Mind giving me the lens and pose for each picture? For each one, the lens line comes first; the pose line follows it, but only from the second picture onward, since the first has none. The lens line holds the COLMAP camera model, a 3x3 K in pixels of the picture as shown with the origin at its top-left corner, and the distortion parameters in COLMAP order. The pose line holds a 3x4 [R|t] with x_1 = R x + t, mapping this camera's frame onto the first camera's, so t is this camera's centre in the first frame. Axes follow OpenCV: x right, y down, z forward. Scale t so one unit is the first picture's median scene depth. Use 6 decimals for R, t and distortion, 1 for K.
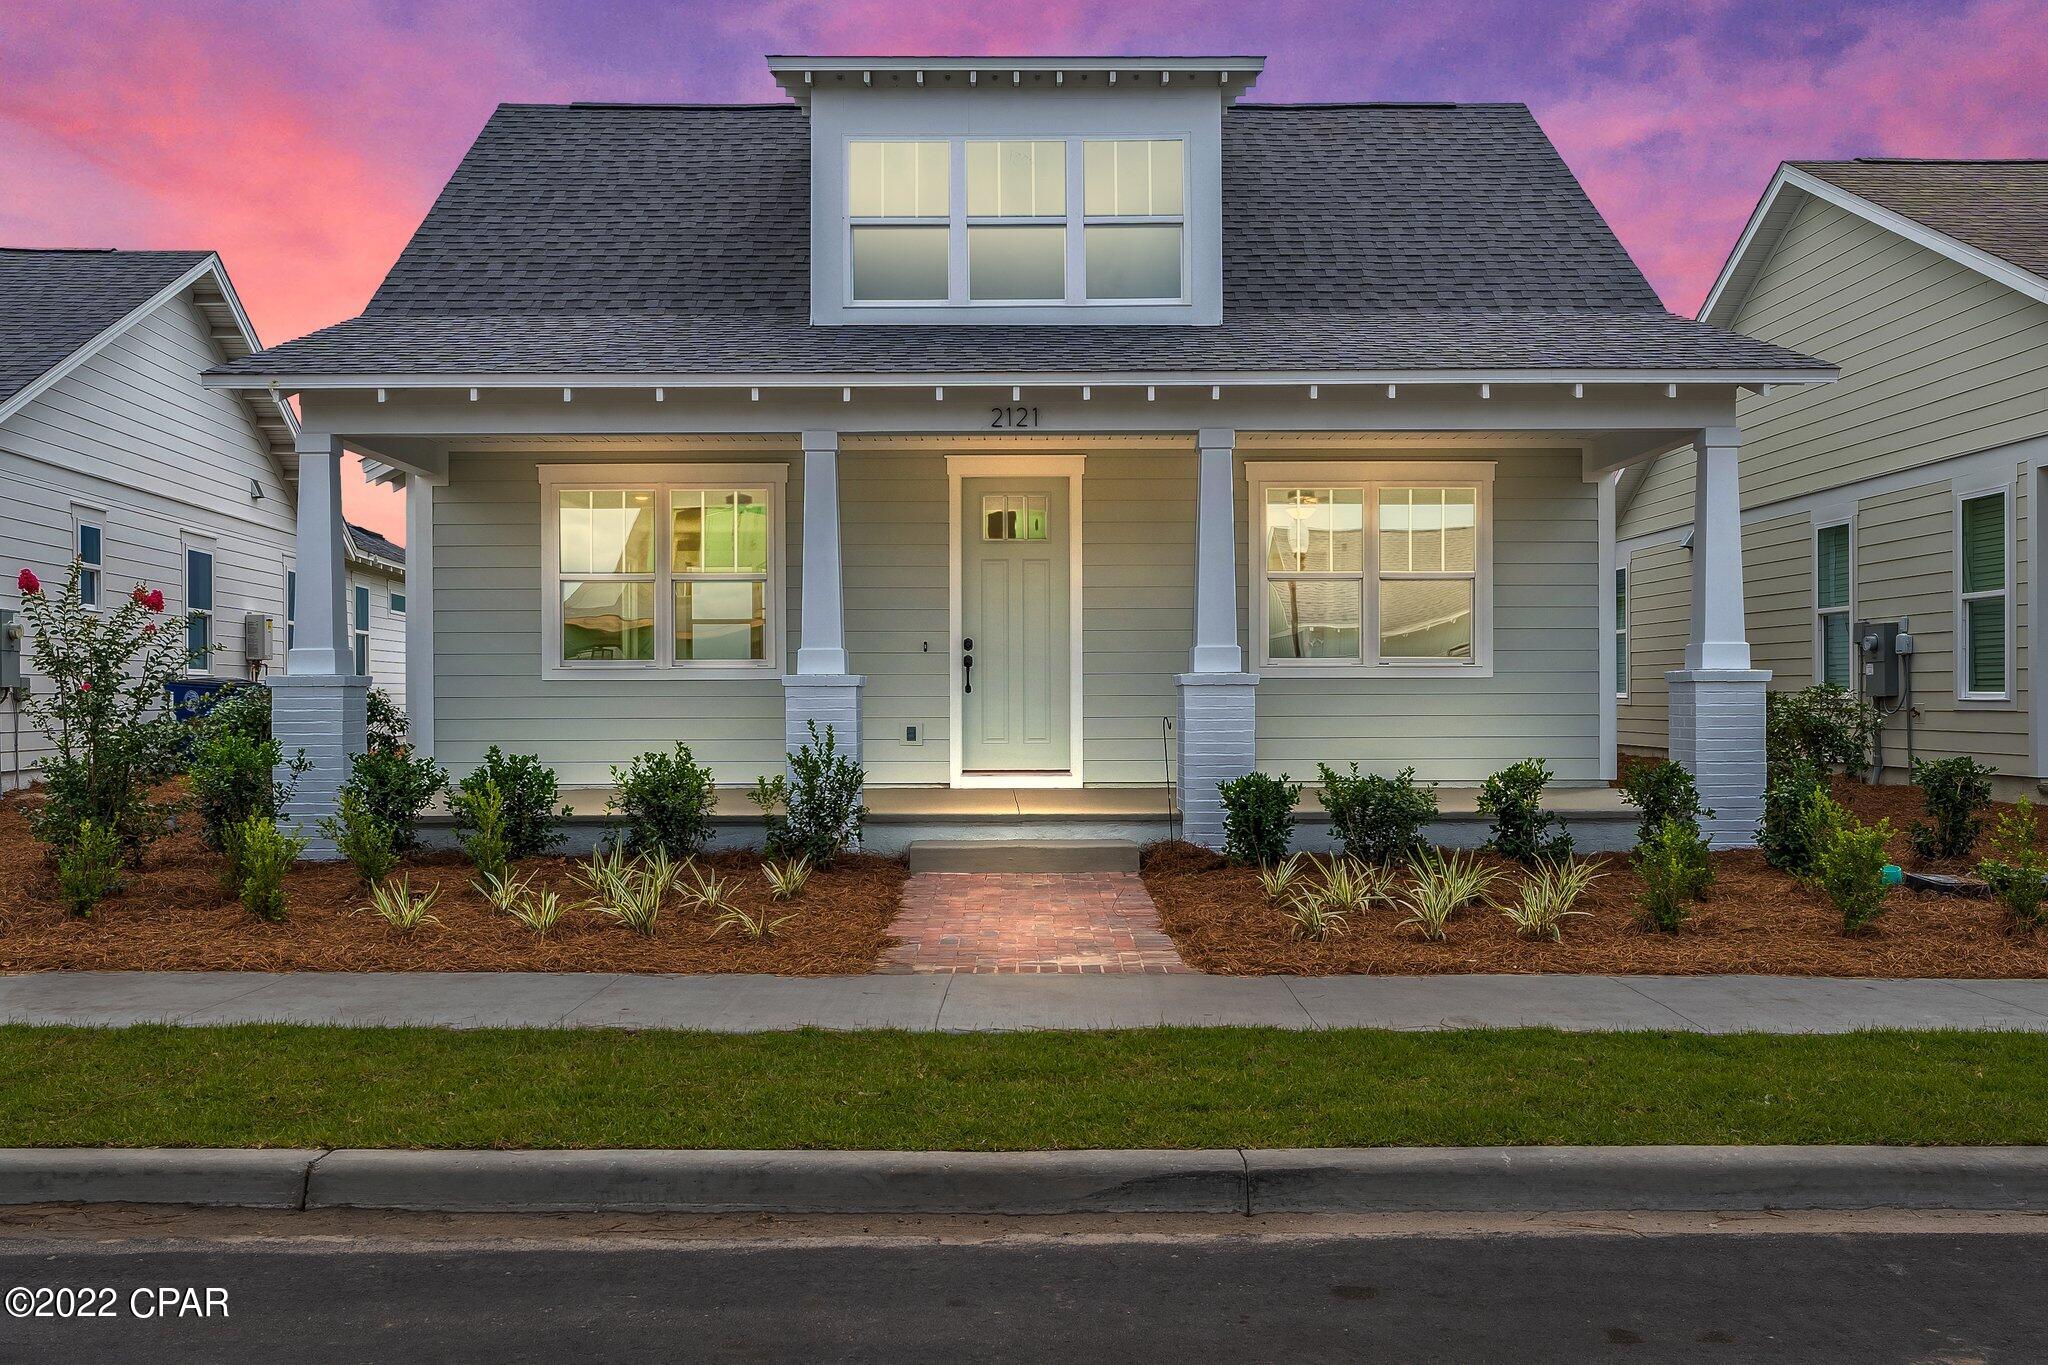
lens RADIAL K [[1808.9, 0, 1021.9], [0, 1808.9, 686.0], [0, 0, 1]] dist [0.000198, -0.004120]
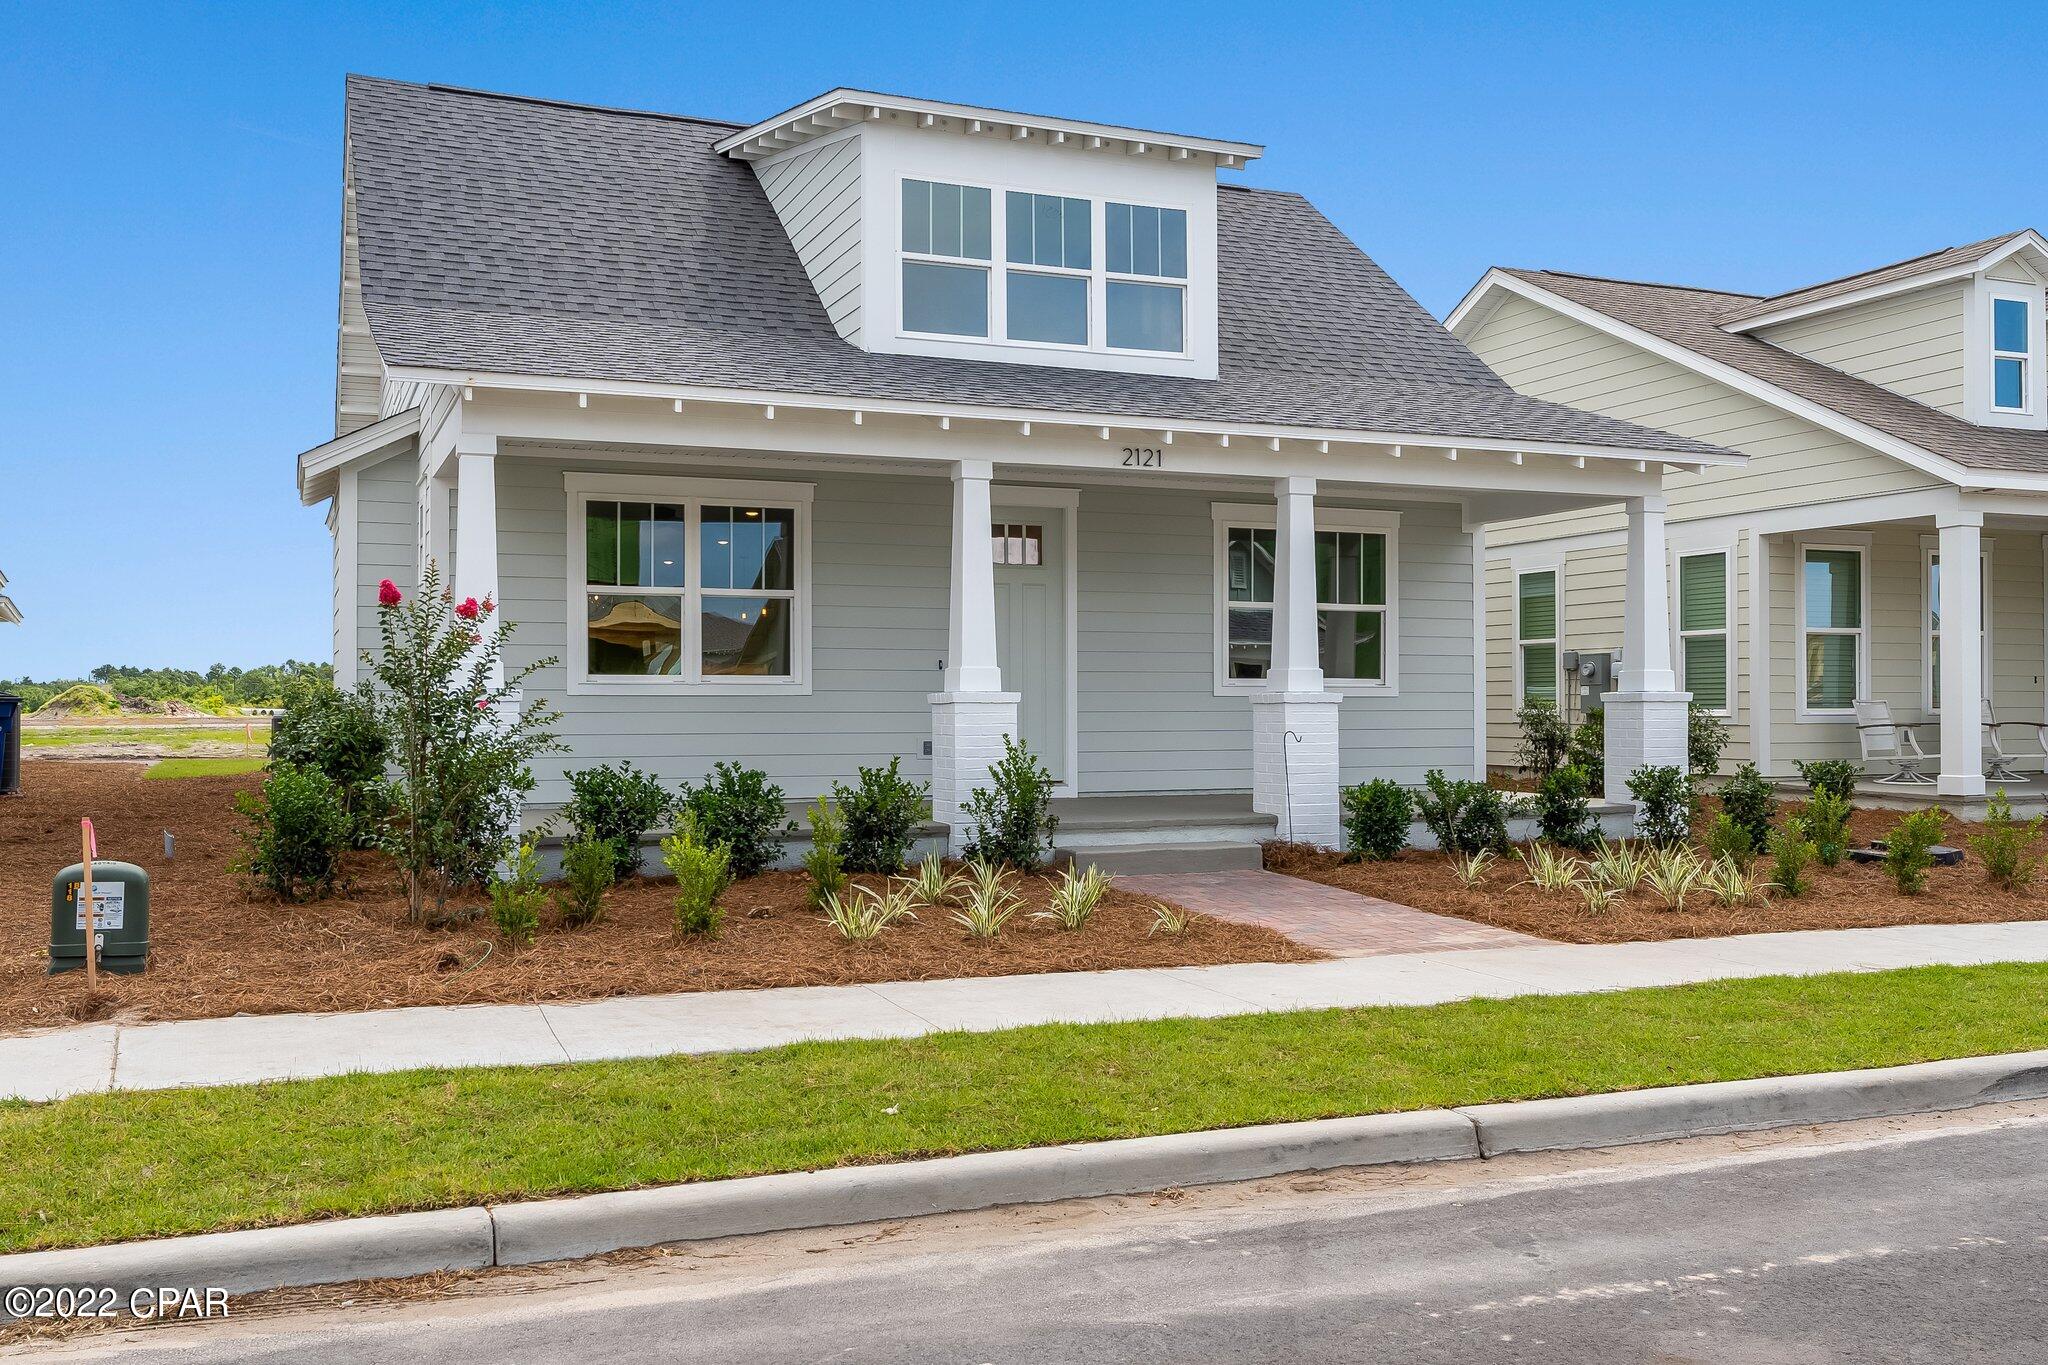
lens RADIAL K [[1808.9, 0, 1020.5], [0, 1808.9, 685.4], [0, 0, 1]] dist [0.000198, -0.004120]
pose [[0.925954, 0.007143, 0.377568, -0.484855], [-0.003988, 0.999950, -0.009138, -0.000309], [-0.377614, 0.006956, 0.925937, 0.016908]]
